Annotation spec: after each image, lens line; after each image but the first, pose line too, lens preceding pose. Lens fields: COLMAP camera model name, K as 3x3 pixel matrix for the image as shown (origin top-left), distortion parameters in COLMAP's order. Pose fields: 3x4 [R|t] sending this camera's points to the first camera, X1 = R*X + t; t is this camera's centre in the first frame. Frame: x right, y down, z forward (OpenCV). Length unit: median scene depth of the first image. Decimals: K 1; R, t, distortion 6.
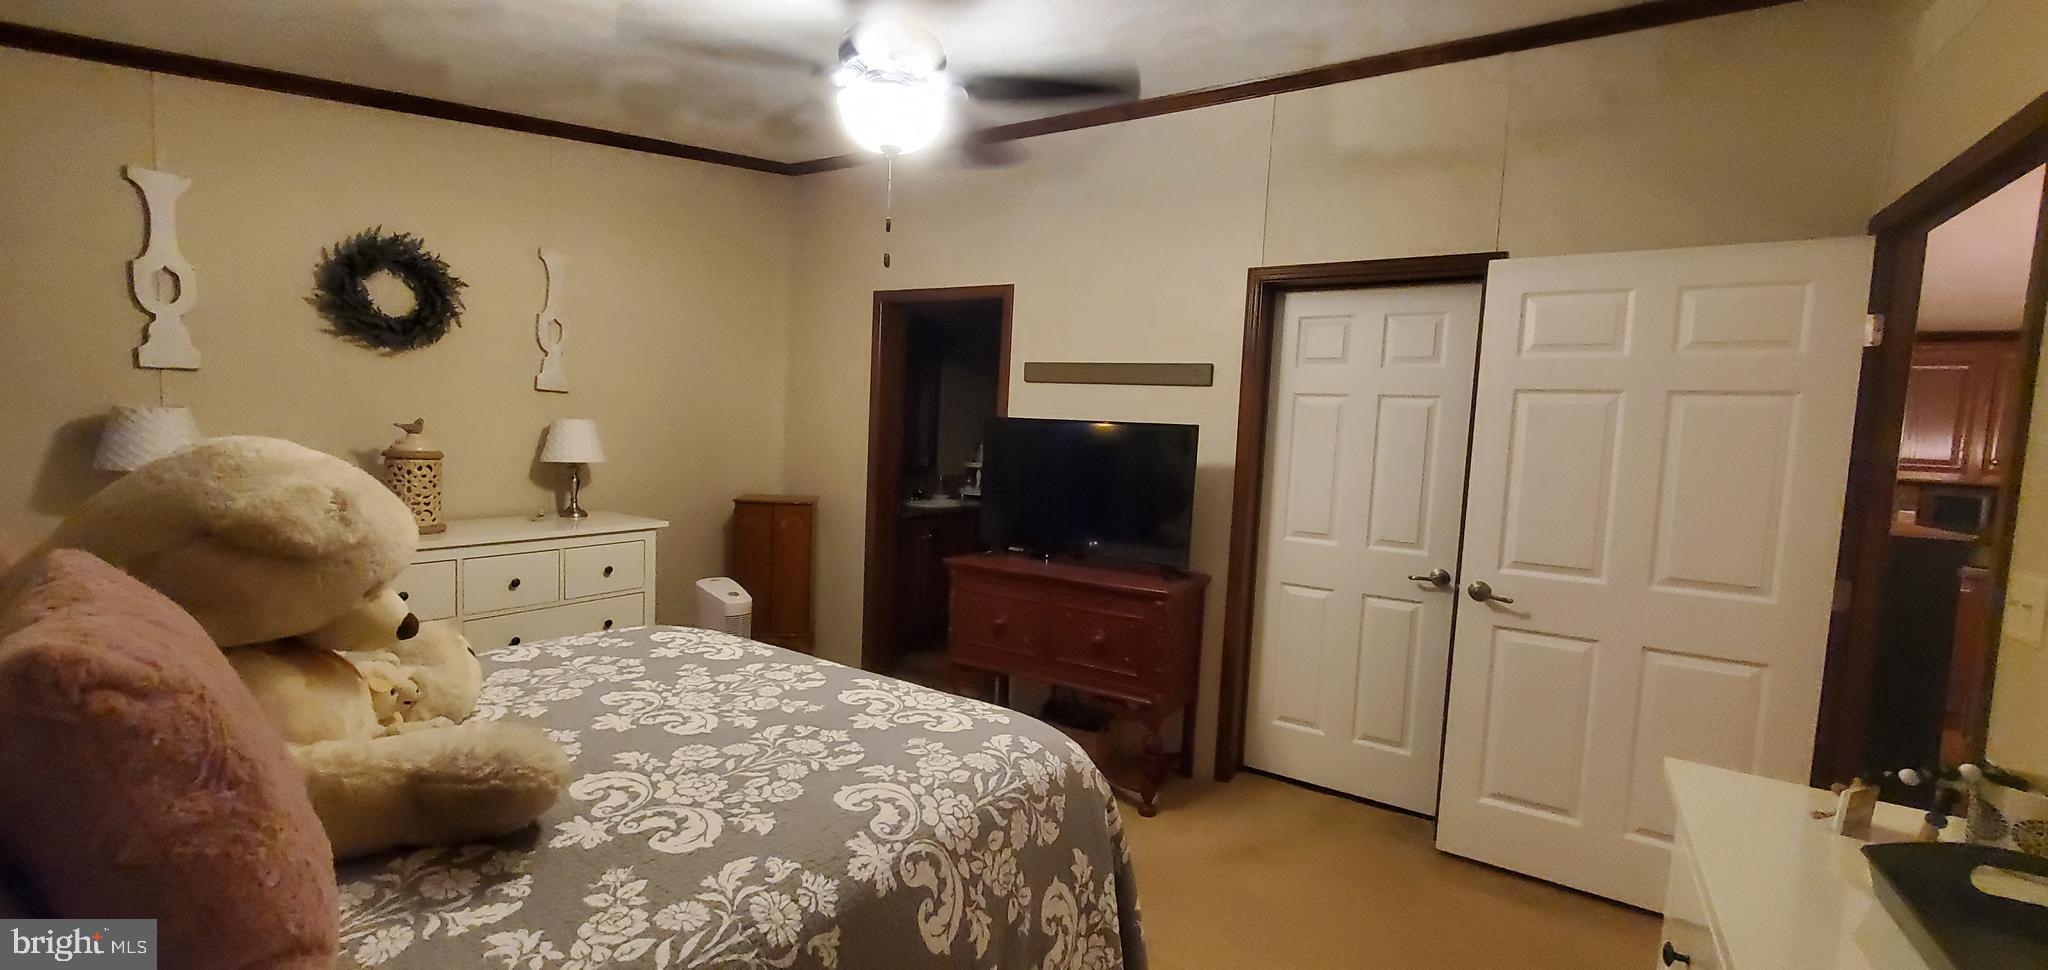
lens RADIAL K [[817.0, 0, 1025.0], [0, 817.0, 491.3], [0, 0, 1]] dist [-0.000906, -0.002869]
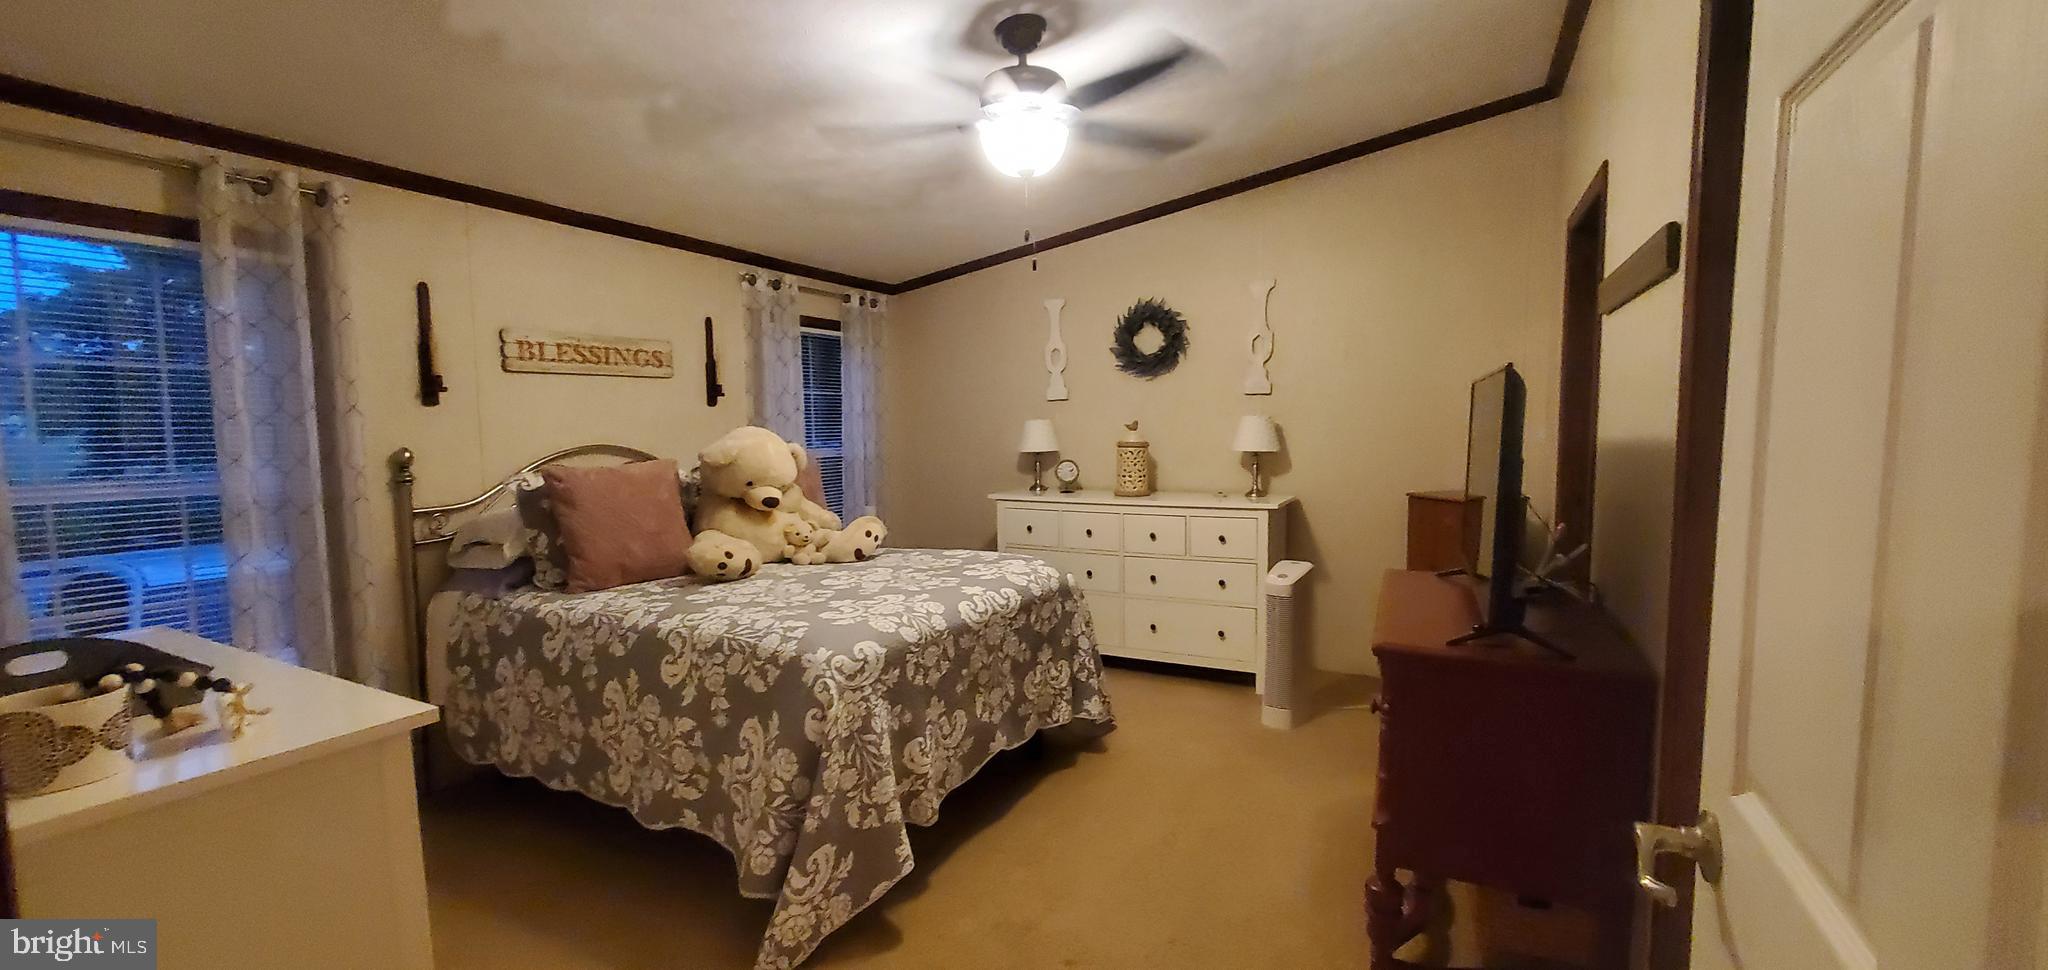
lens RADIAL K [[817.0, 0, 1022.9], [0, 817.0, 483.9], [0, 0, 1]] dist [-0.000906, -0.002869]
pose [[0.079434, 0.030700, -0.996367, 0.933820], [-0.055278, 0.998123, 0.026347, 0.000883], [0.995306, 0.052984, 0.080982, 0.831964]]
